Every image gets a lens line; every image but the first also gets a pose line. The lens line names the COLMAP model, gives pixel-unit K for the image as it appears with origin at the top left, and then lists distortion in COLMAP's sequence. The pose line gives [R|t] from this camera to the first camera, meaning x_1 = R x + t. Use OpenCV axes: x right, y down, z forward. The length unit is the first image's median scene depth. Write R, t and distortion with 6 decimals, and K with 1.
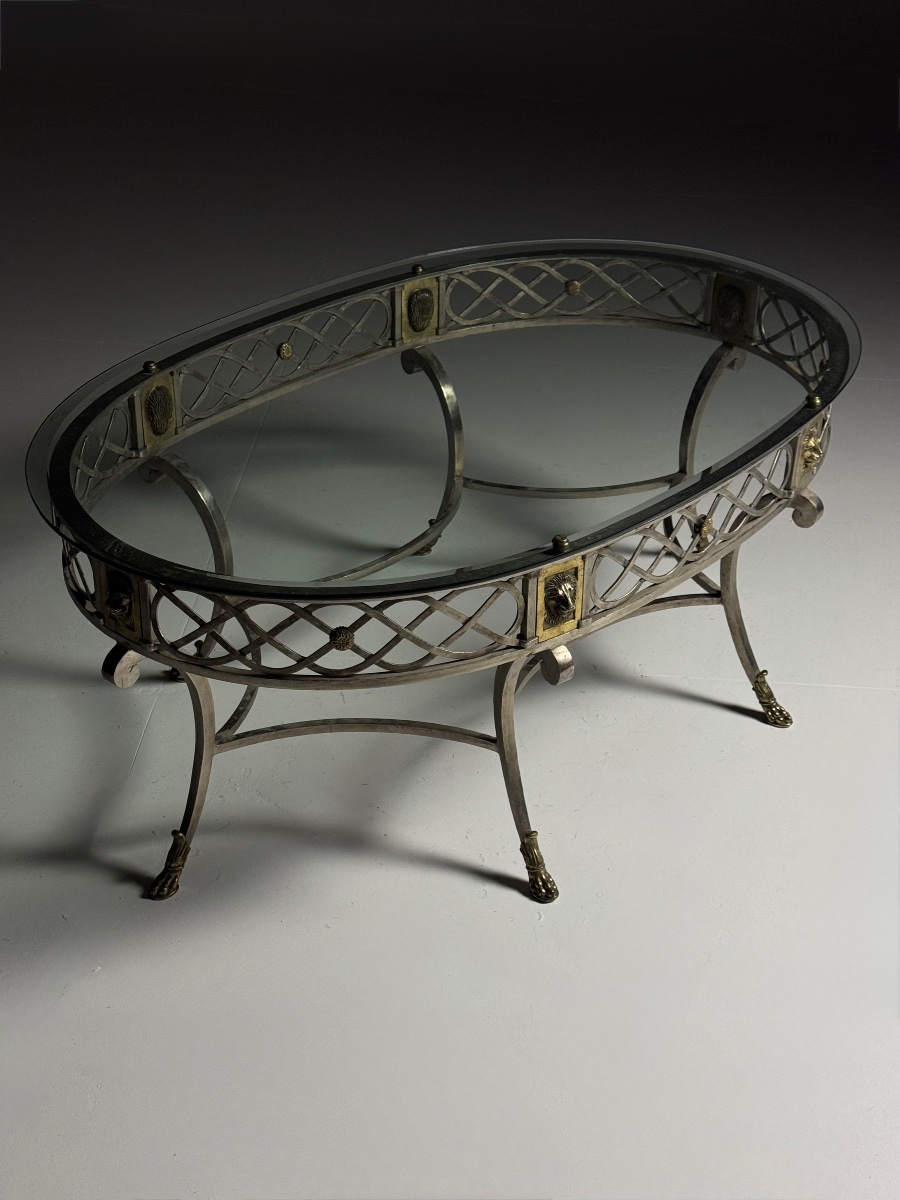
lens RADIAL K [[1750.2, 0, 450.0], [0, 1750.2, 600.0], [0, 0, 1]] dist [0.097627, 0.051519]
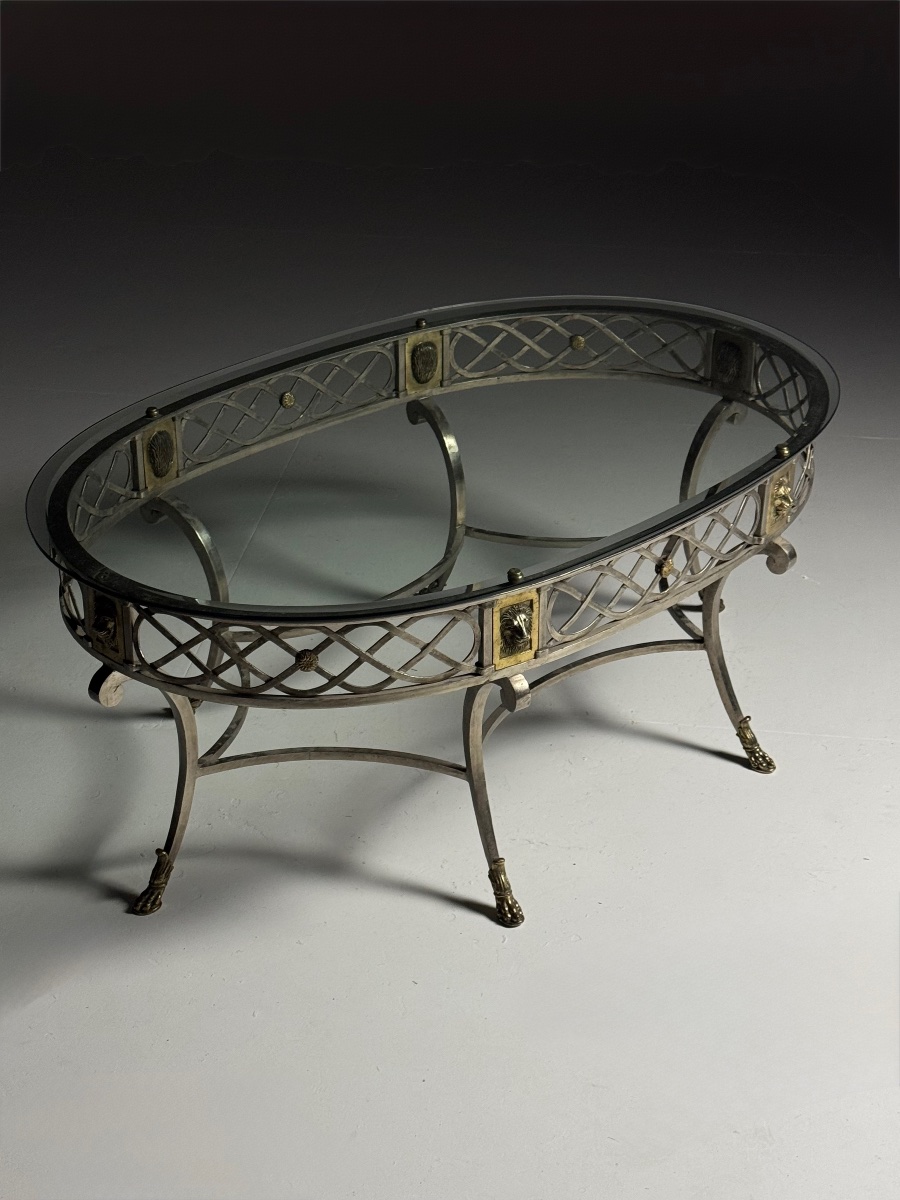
lens RADIAL K [[1939.1, 0, 450.0], [0, 1939.1, 600.0], [0, 0, 1]] dist [0.085511, 0.012310]
pose [[0.998612, 0.015385, -0.050363, 0.067700], [-0.017754, 0.998740, -0.046937, 0.031087], [0.049577, 0.047766, 0.997627, -0.146627]]
